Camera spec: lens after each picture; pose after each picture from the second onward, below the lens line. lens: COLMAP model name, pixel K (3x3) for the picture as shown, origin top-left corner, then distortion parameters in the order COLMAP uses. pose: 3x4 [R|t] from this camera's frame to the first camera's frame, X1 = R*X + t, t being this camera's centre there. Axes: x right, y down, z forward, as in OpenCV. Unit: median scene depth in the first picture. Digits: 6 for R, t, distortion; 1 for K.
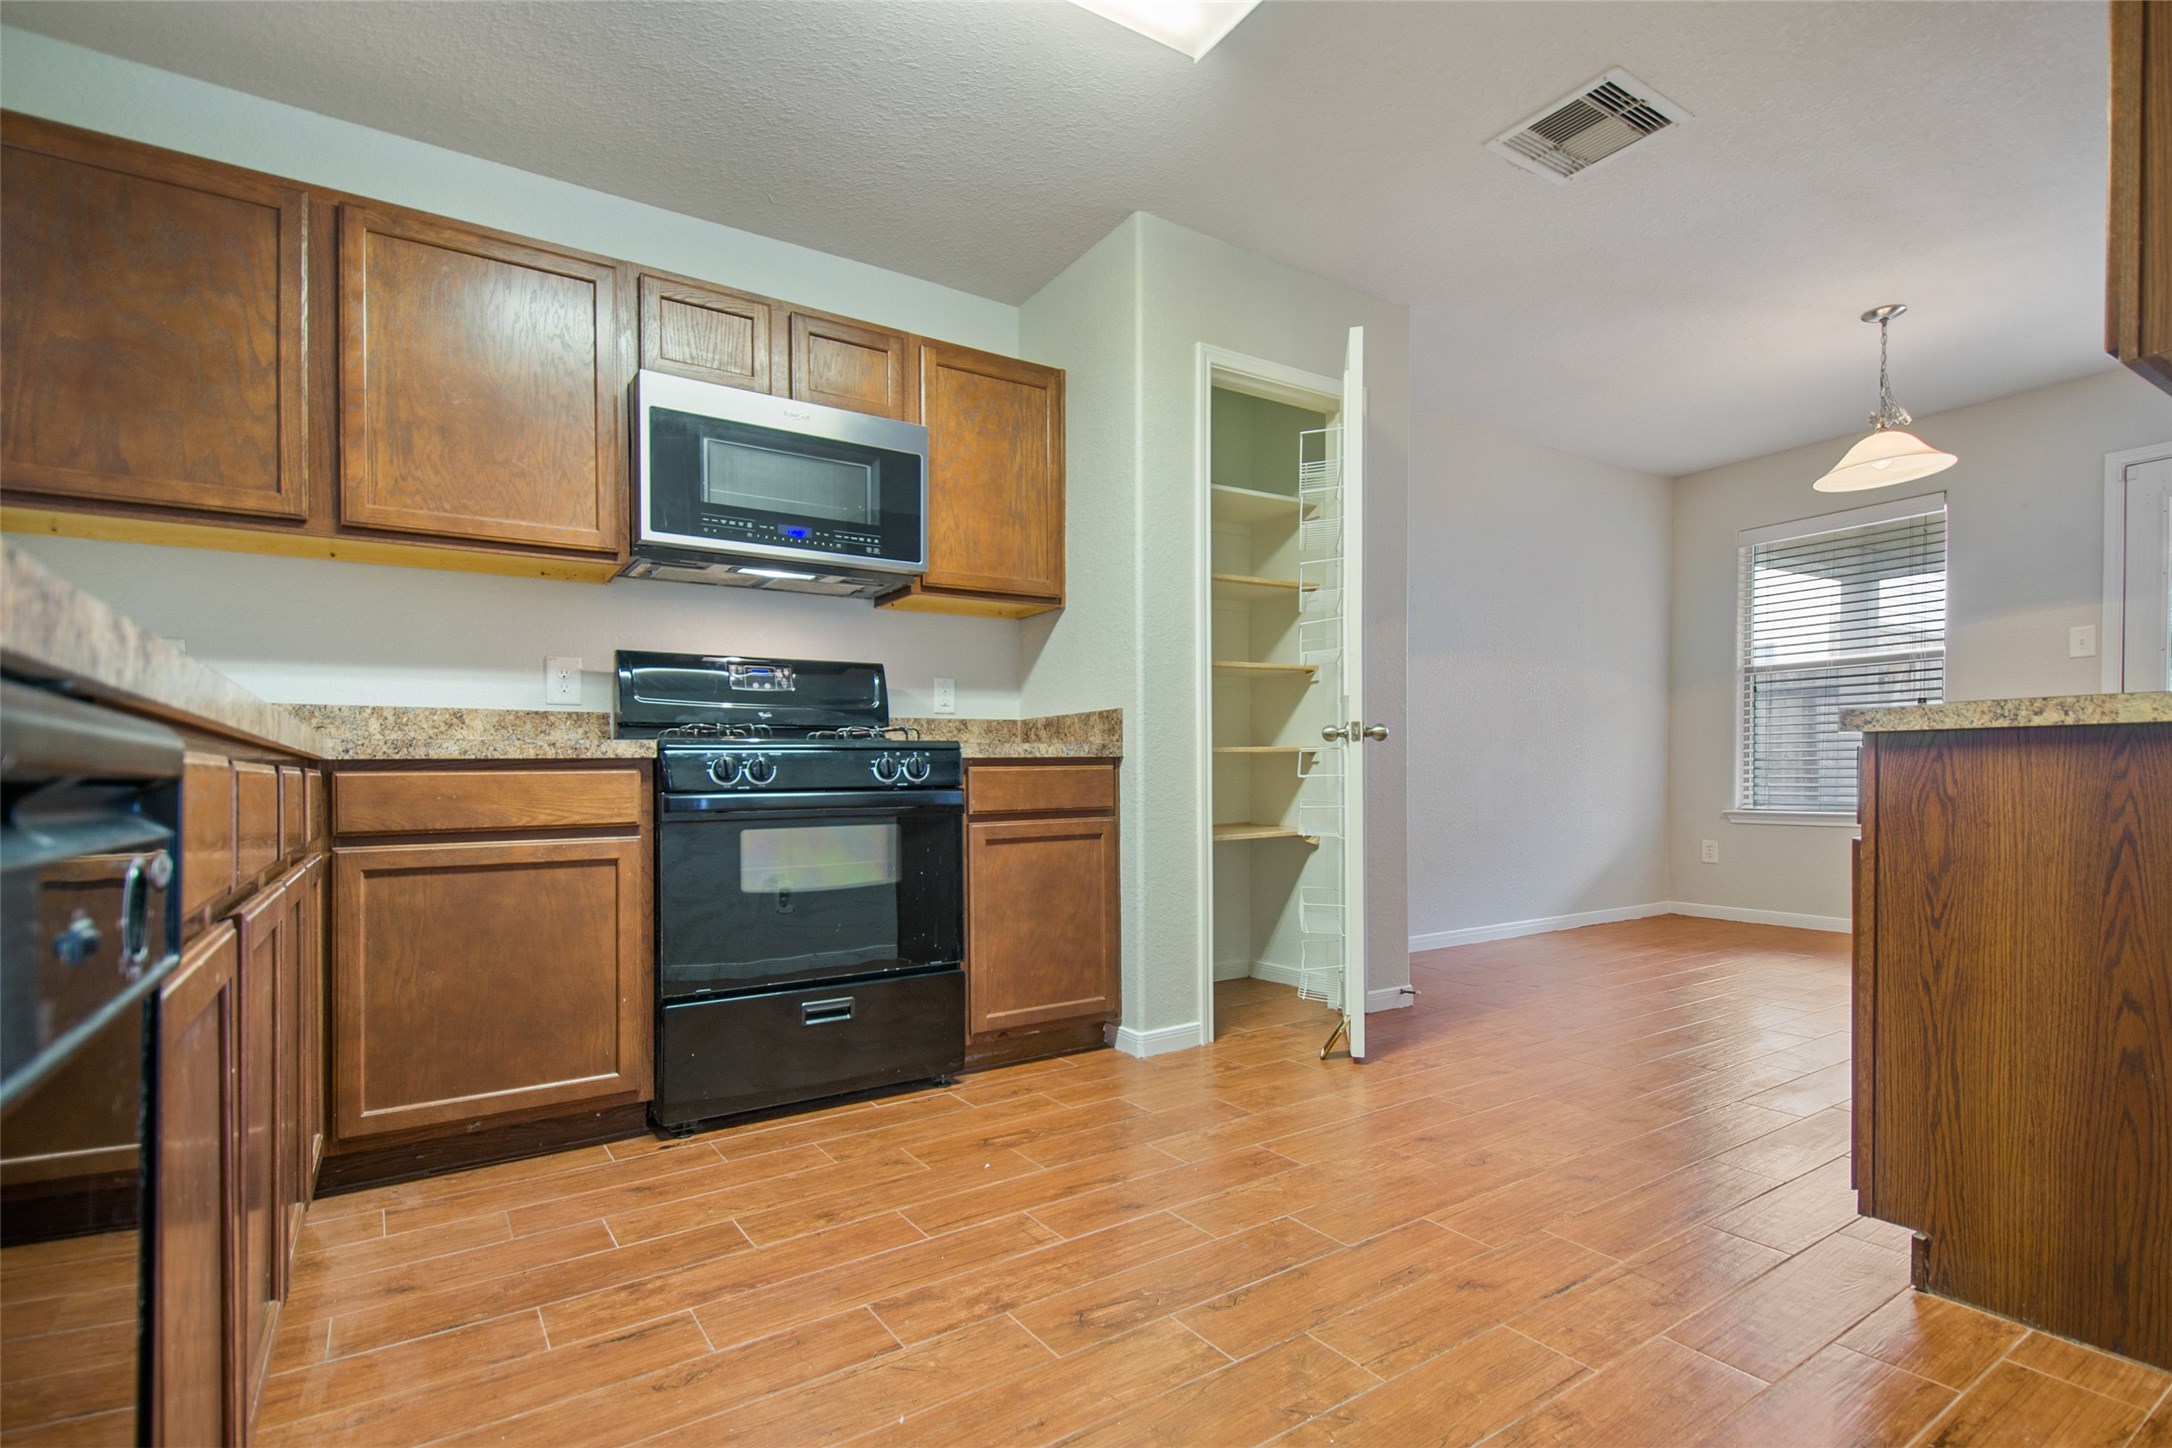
lens RADIAL K [[1030.2, 0, 1077.6], [0, 1030.2, 778.3], [0, 0, 1]] dist [0.045916, -0.025212]
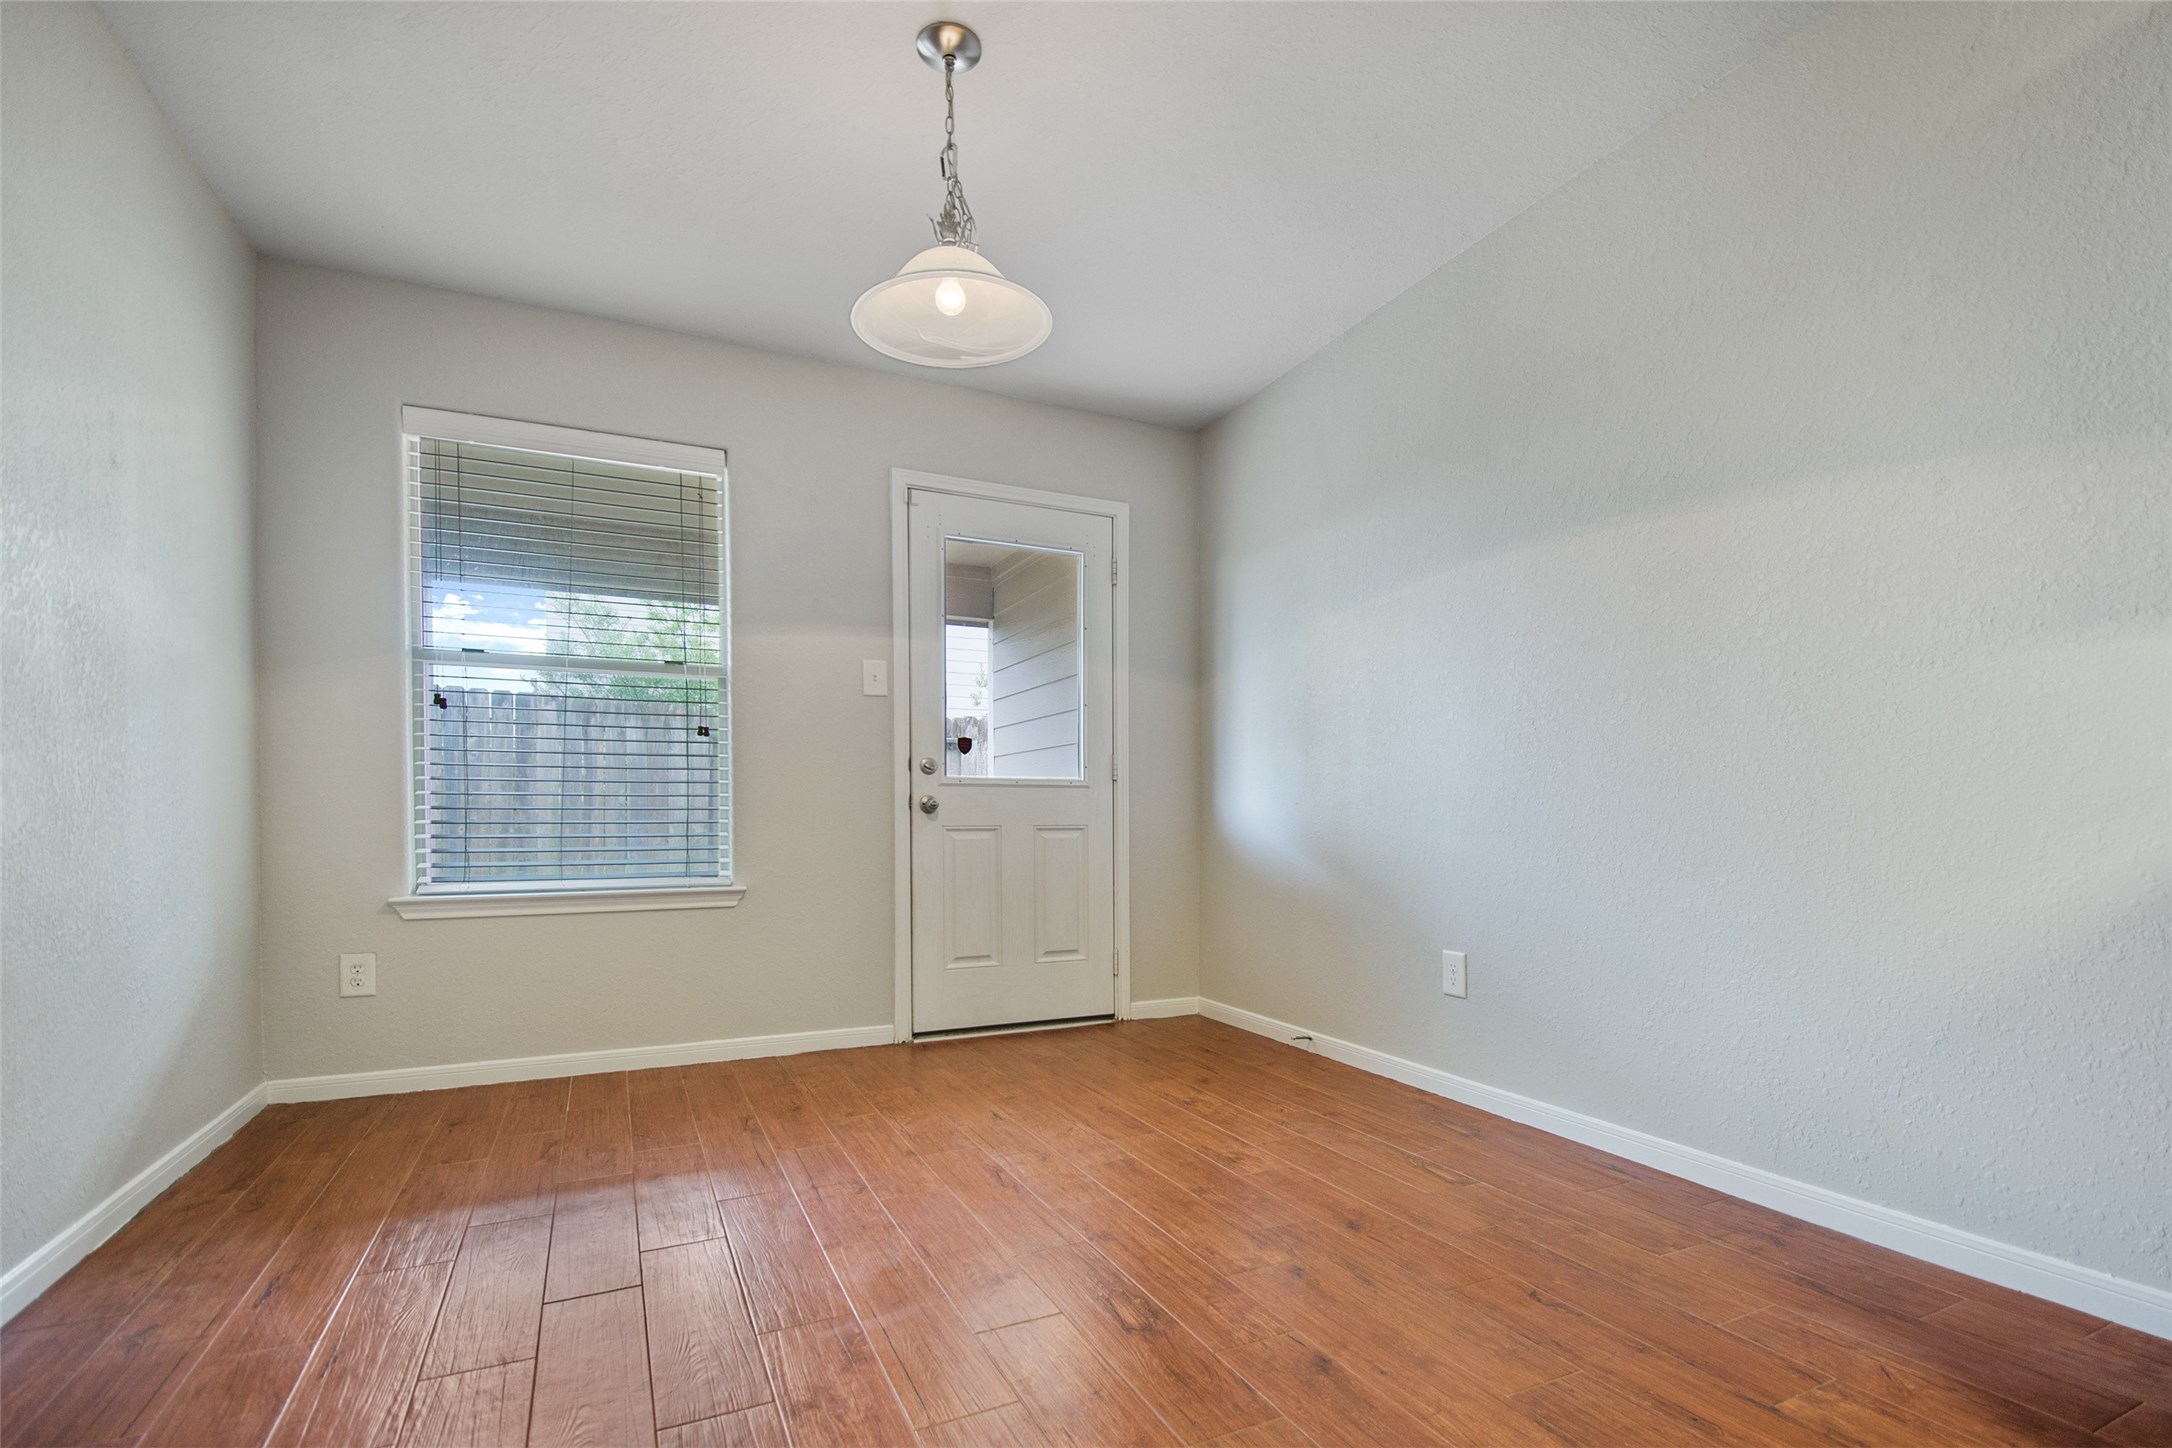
lens RADIAL K [[934.1, 0, 1072.1], [0, 934.1, 819.0], [0, 0, 1]] dist [0.019156, -0.000165]
pose [[0.114609, 0.011005, 0.993350, 0.361887], [0.007355, 0.999902, -0.011926, -0.004540], [-0.993383, 0.008672, 0.114517, 1.266607]]
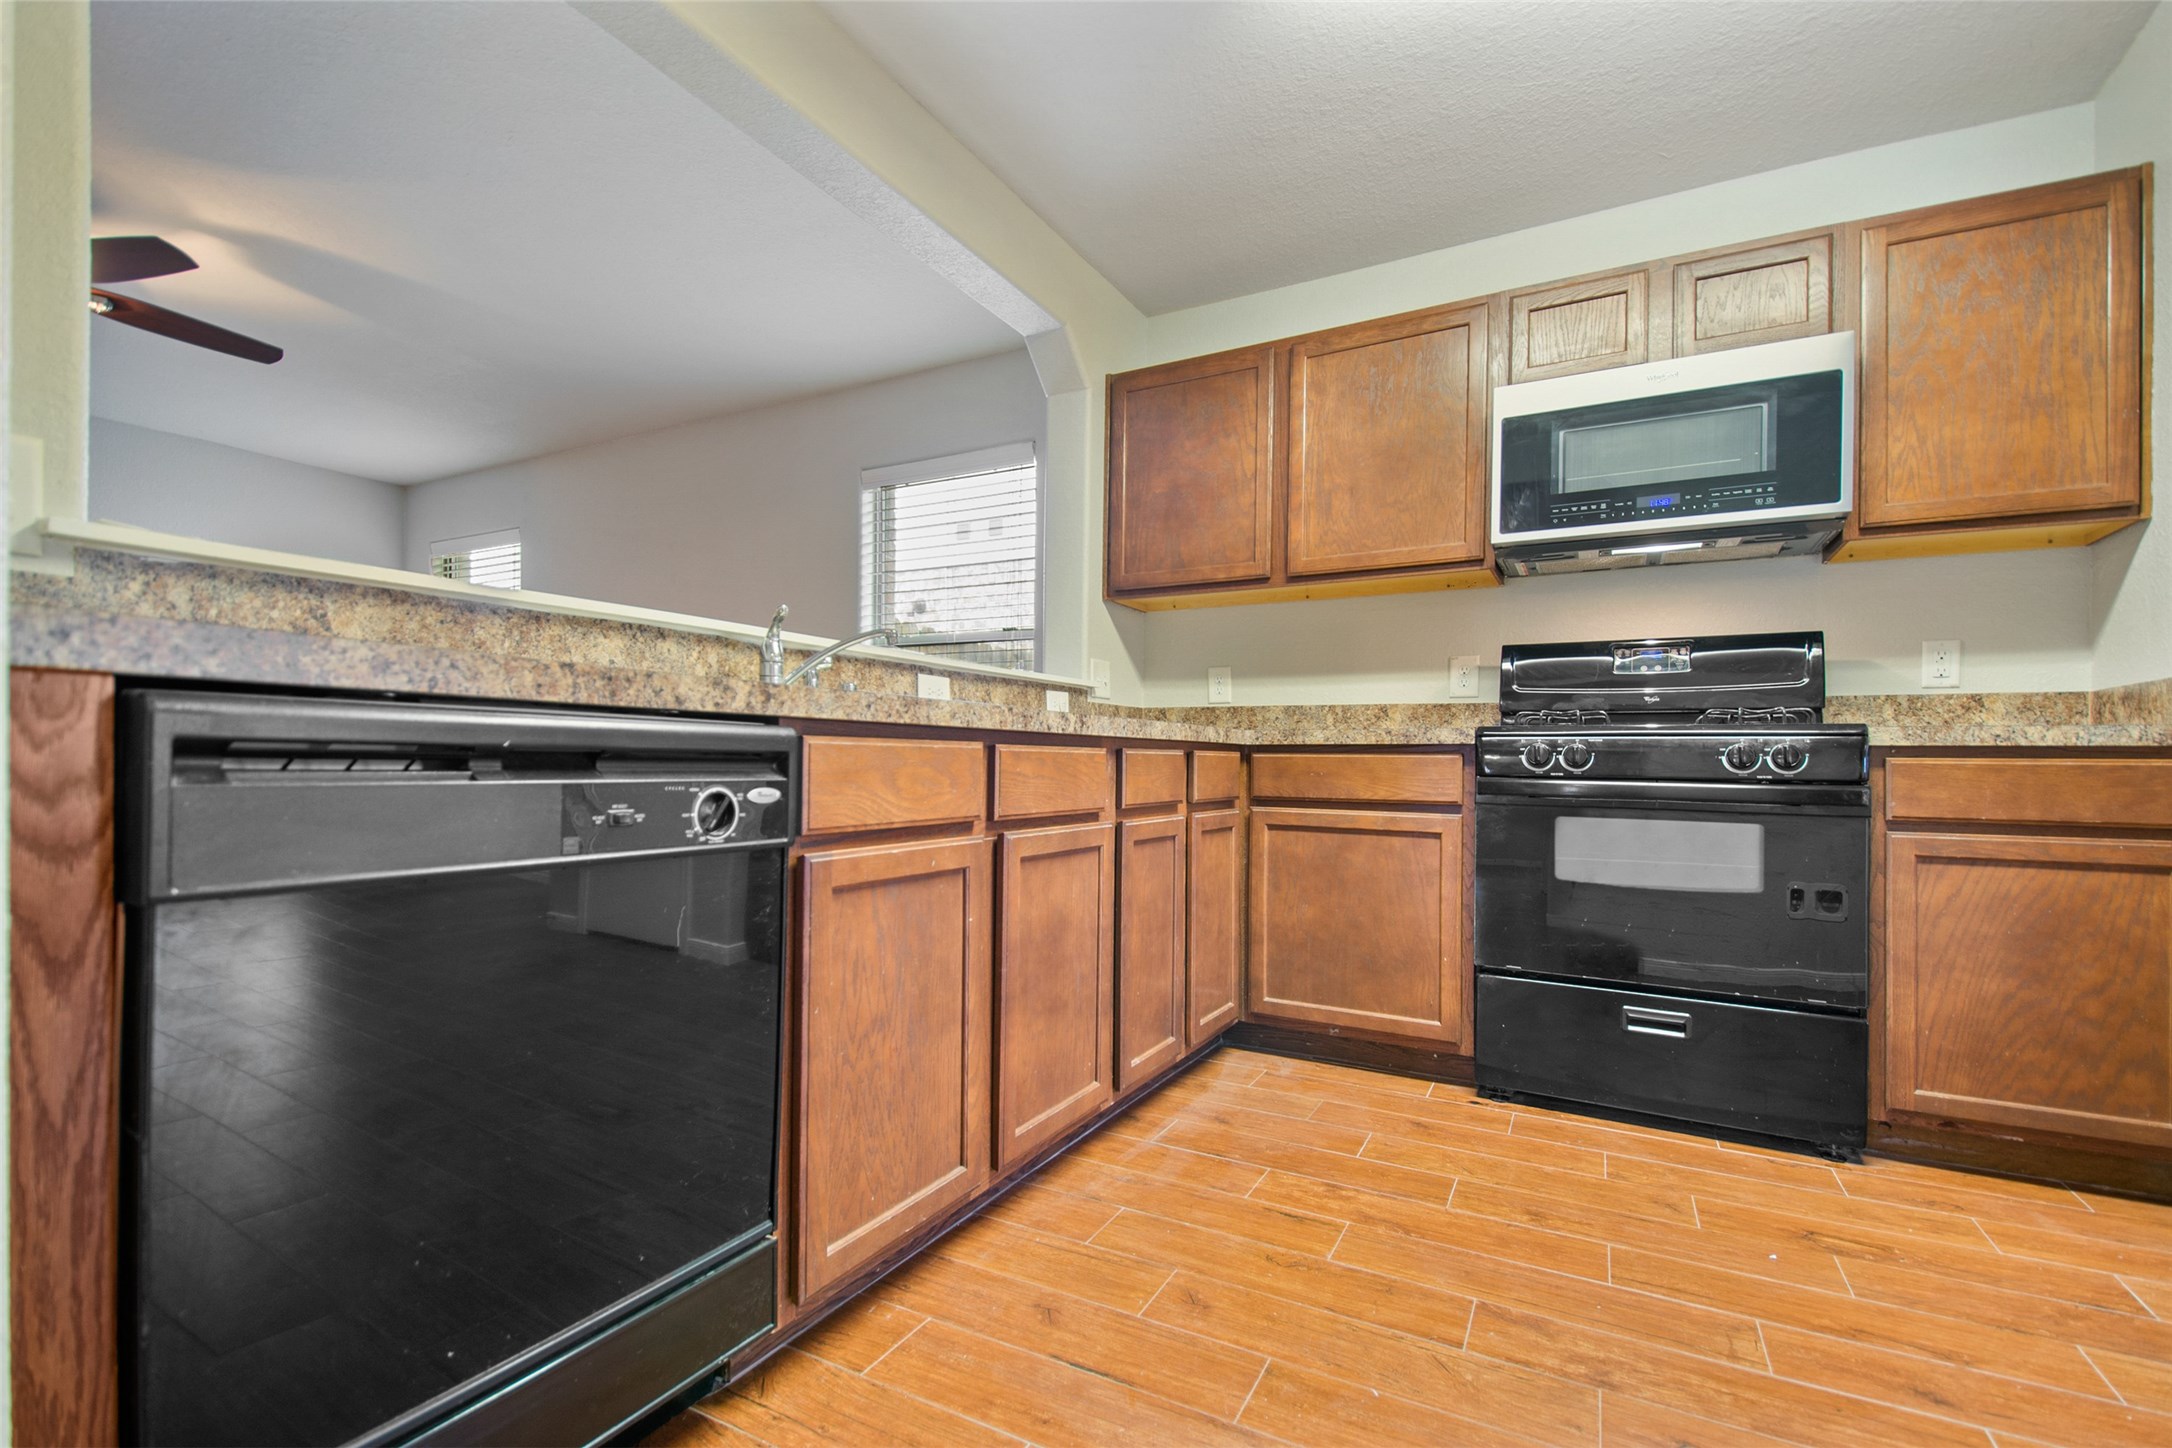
lens RADIAL K [[966.3, 0, 1099.3], [0, 966.3, 756.2], [0, 0, 1]] dist [0.023843, -0.016525]
pose [[0.467901, 0.016010, -0.883636, 0.282374], [-0.021483, 0.999747, 0.006738, -0.005111], [0.883520, 0.015830, 0.468127, 0.158044]]
